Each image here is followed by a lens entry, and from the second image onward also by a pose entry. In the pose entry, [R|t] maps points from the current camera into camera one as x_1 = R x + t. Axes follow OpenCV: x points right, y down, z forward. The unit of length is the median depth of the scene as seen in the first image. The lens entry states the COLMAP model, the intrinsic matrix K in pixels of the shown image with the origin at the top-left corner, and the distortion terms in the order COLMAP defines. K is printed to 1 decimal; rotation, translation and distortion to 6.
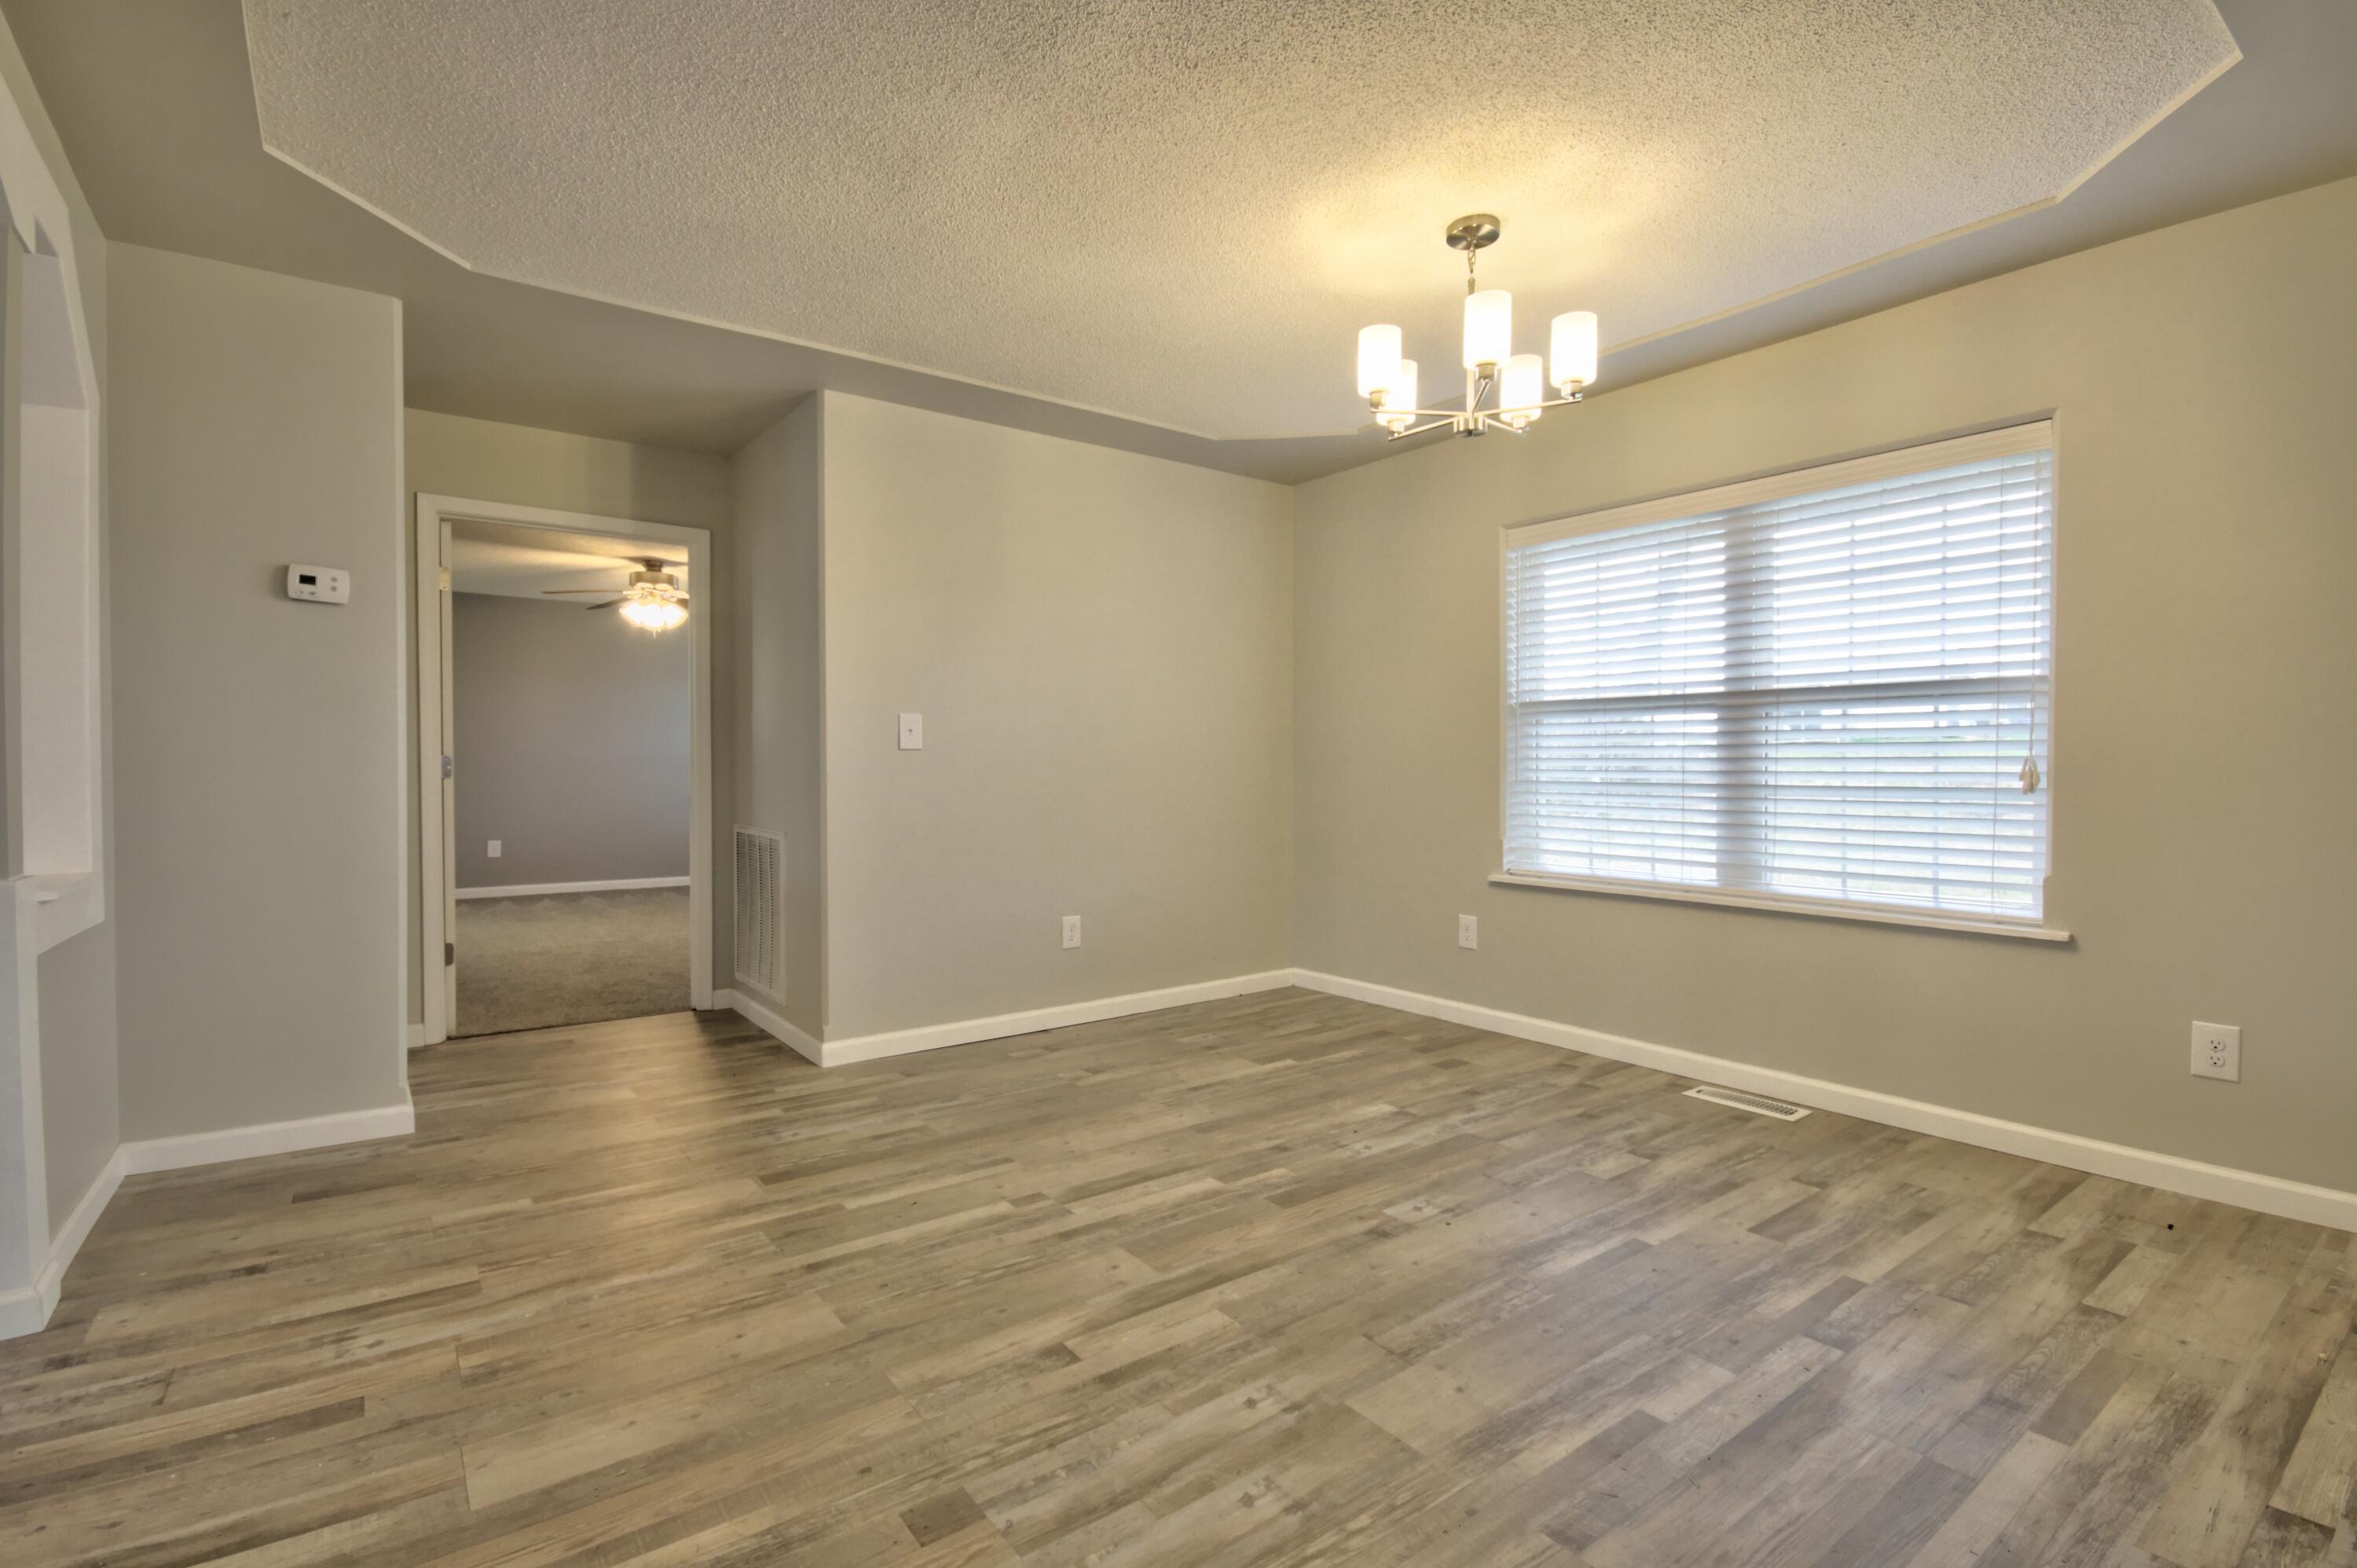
lens RADIAL K [[1079.1, 0, 1173.7], [0, 1079.1, 782.7], [0, 0, 1]] dist [0.008326, -0.013743]
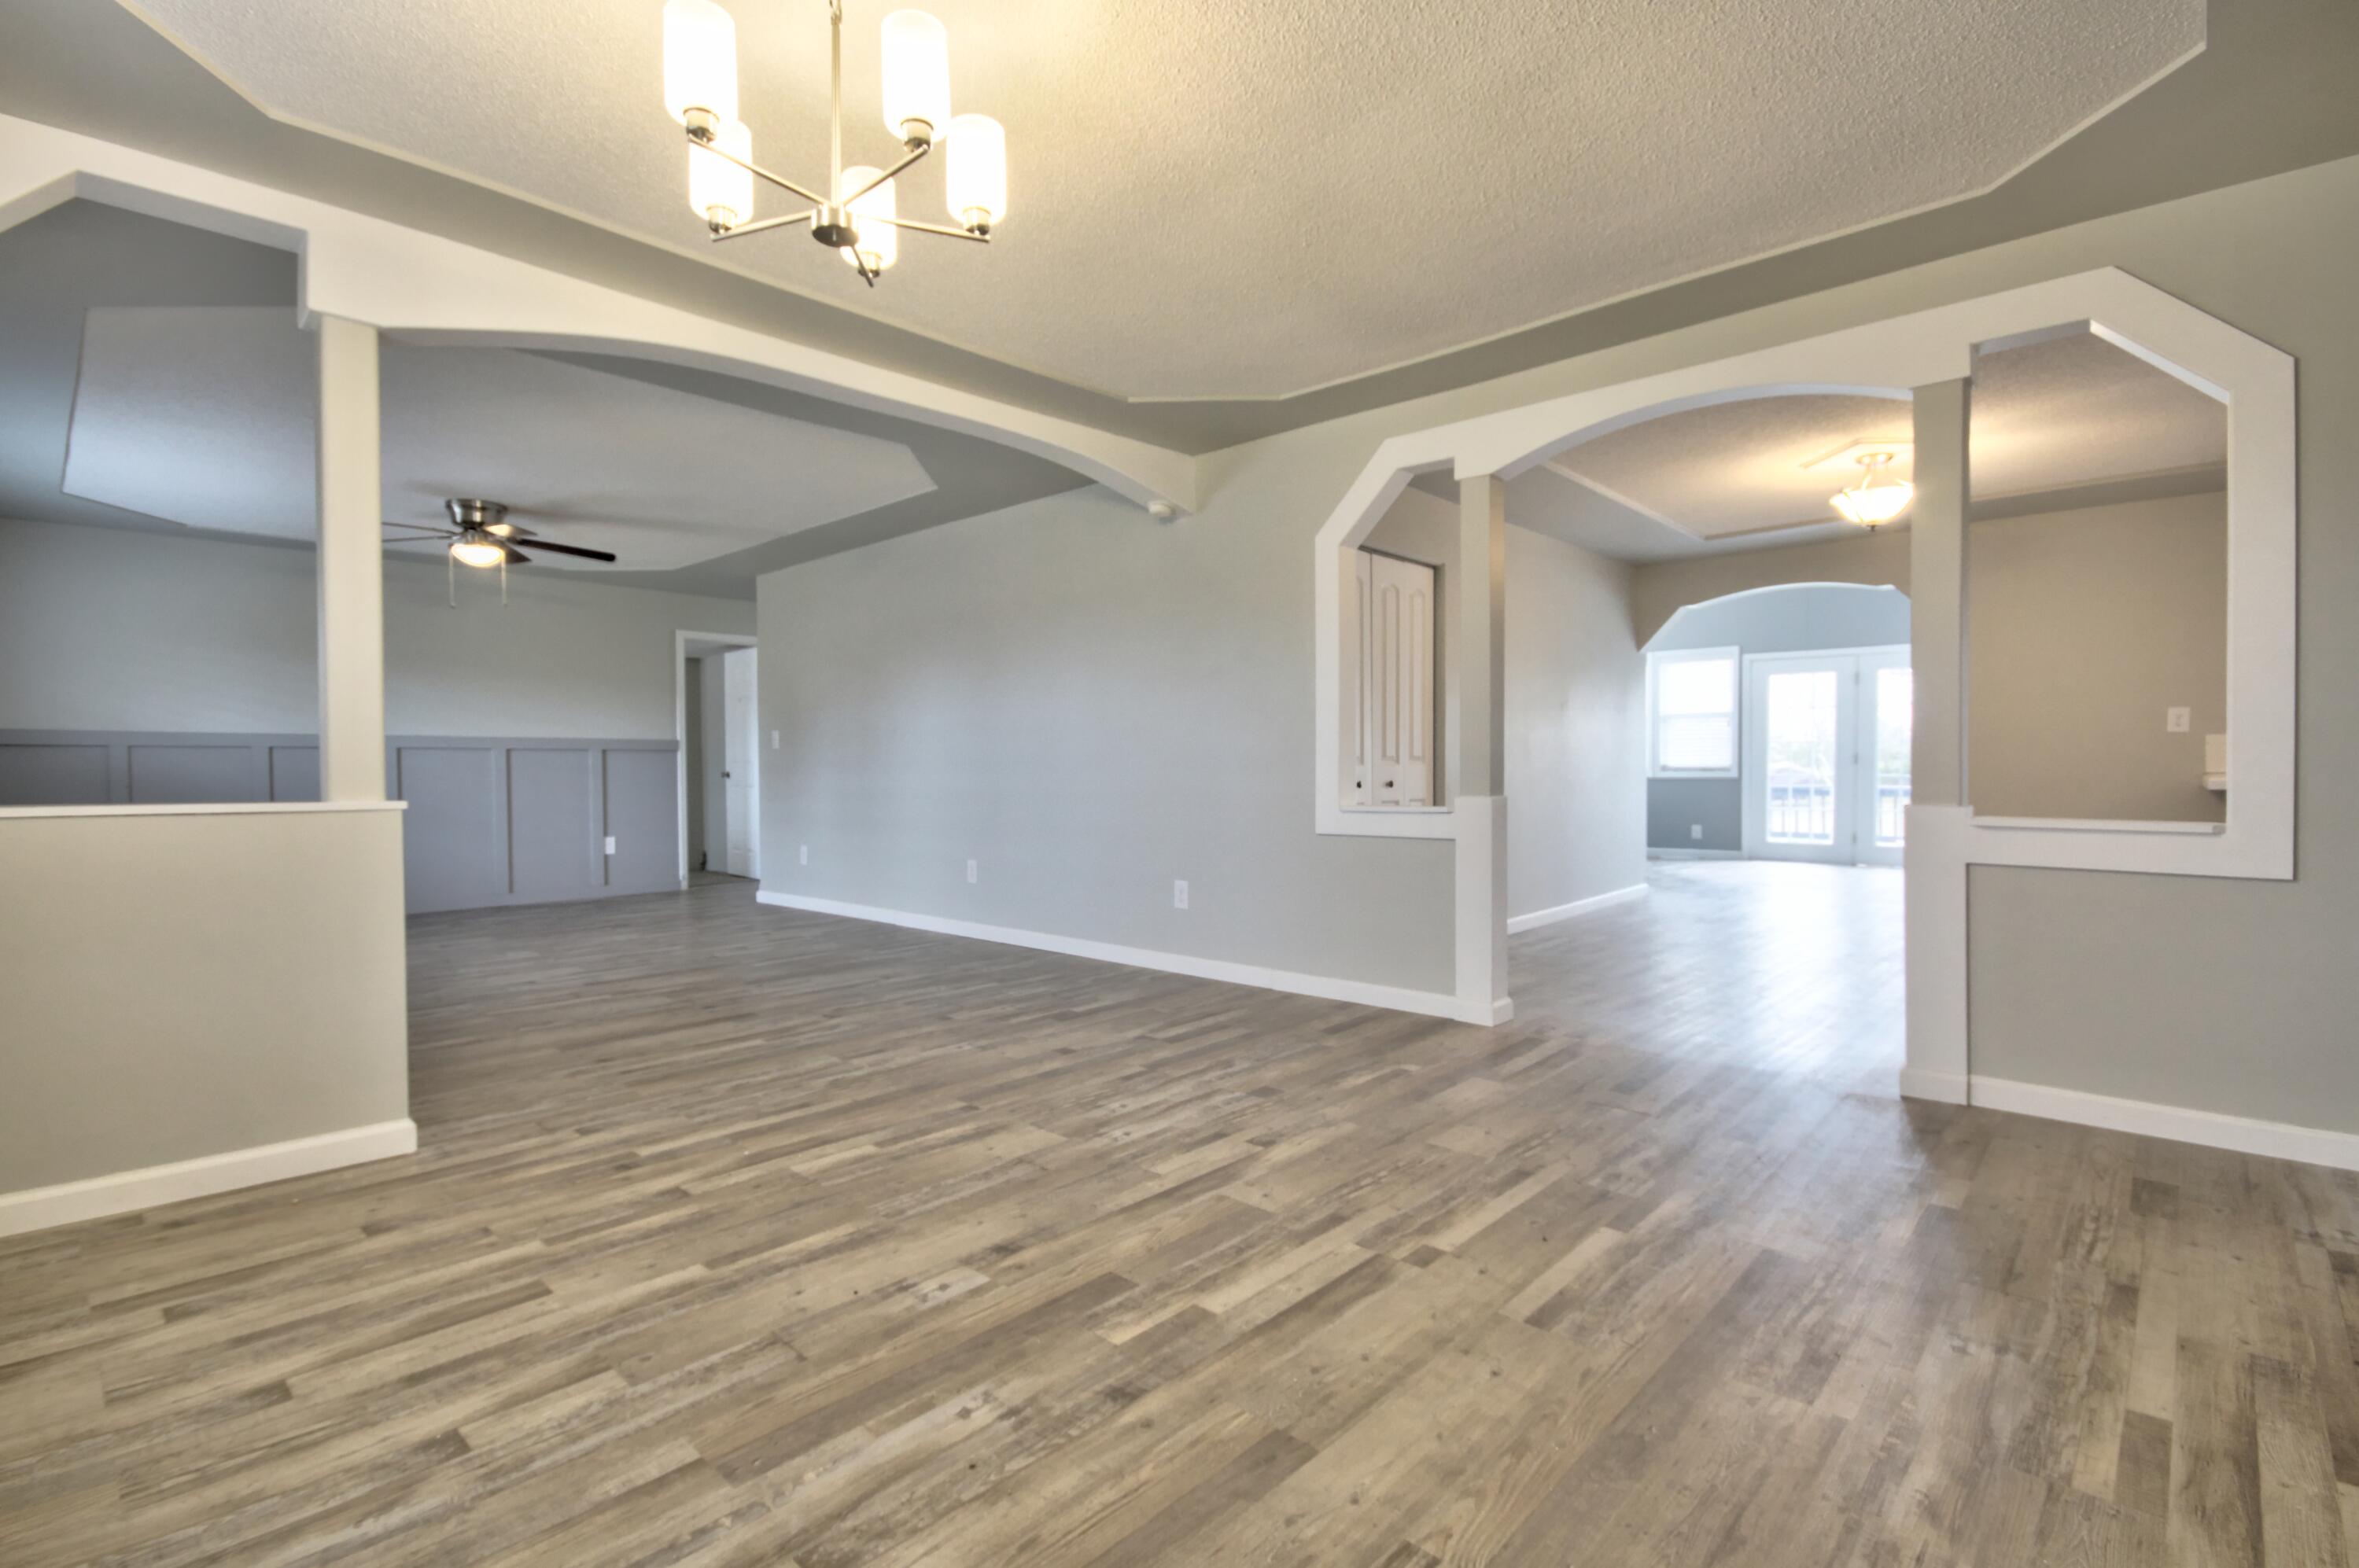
lens RADIAL K [[1080.0, 0, 1174.7], [0, 1080.0, 782.7], [0, 0, 1]] dist [0.008326, -0.013743]
pose [[-0.984130, 0.010955, -0.177111, 0.195420], [0.006087, 0.999589, 0.028004, 0.005090], [0.177345, 0.026481, -0.983792, 1.797813]]
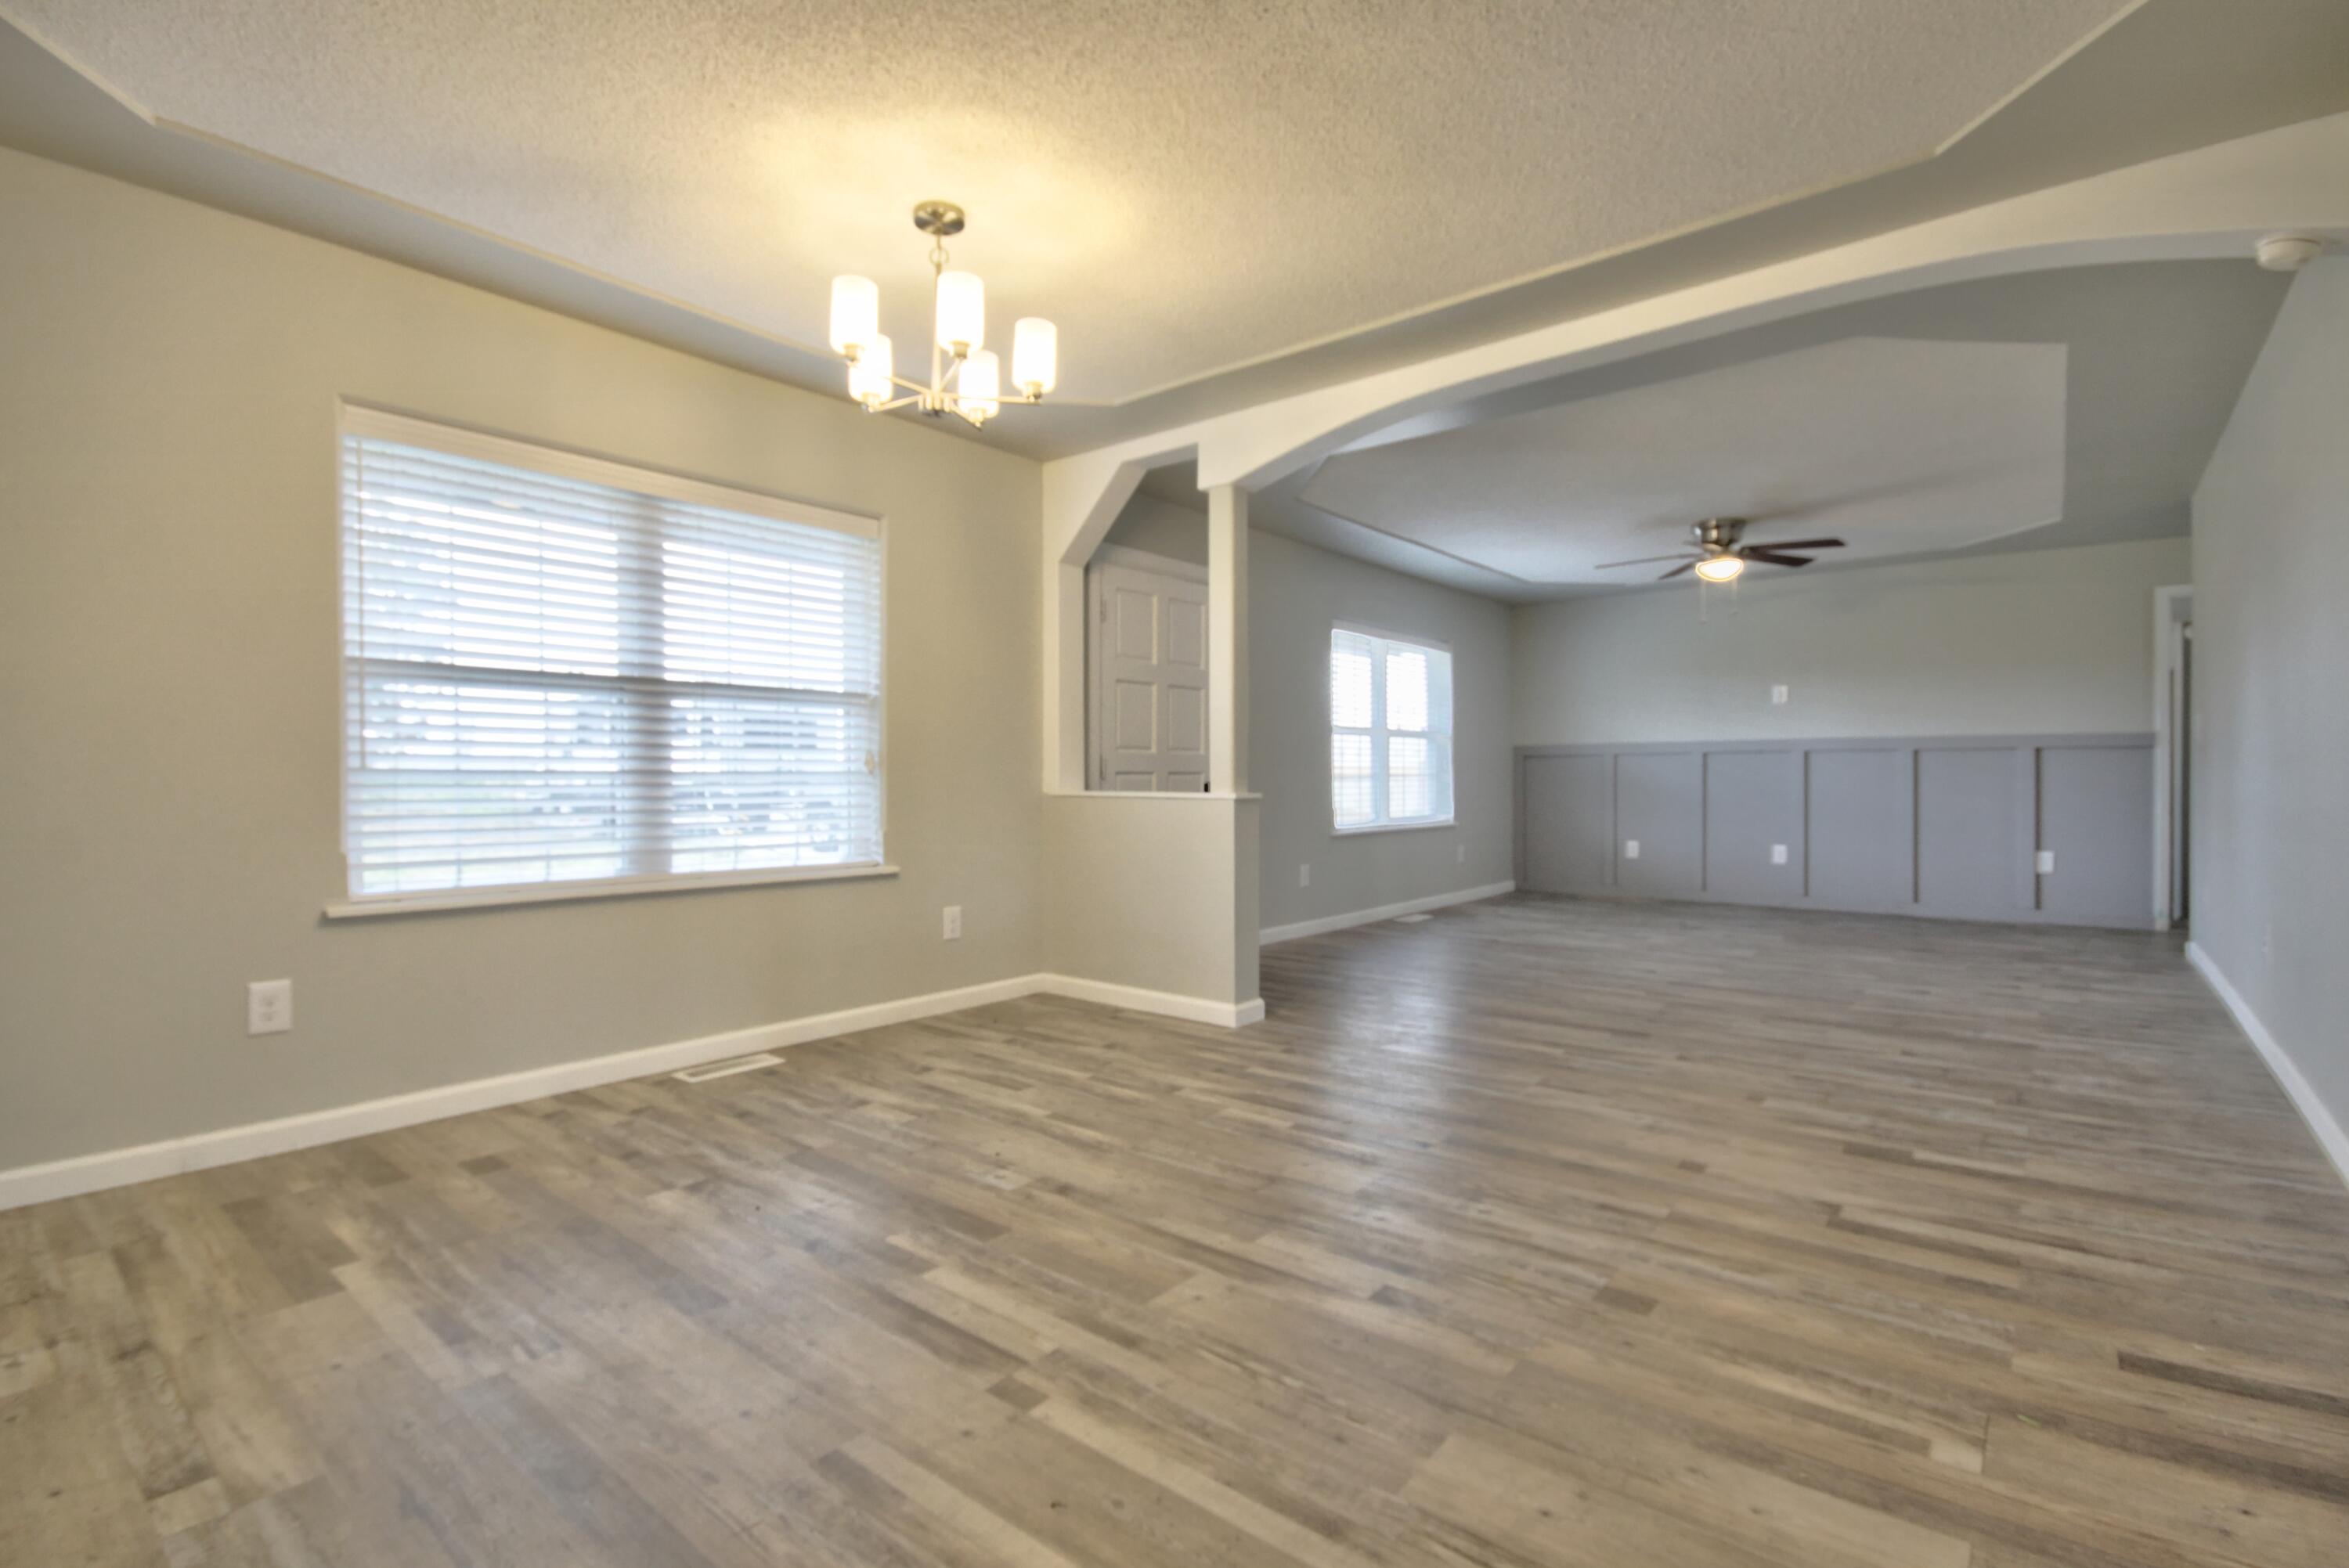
lens RADIAL K [[1075.4, 0, 1169.8], [0, 1075.4, 782.7], [0, 0, 1]] dist [0.008326, -0.013743]
pose [[-0.239592, 0.000735, 0.970873, -0.792298], [0.018302, 0.999825, 0.003760, 0.024076], [-0.970701, 0.018670, -0.239564, 1.081351]]
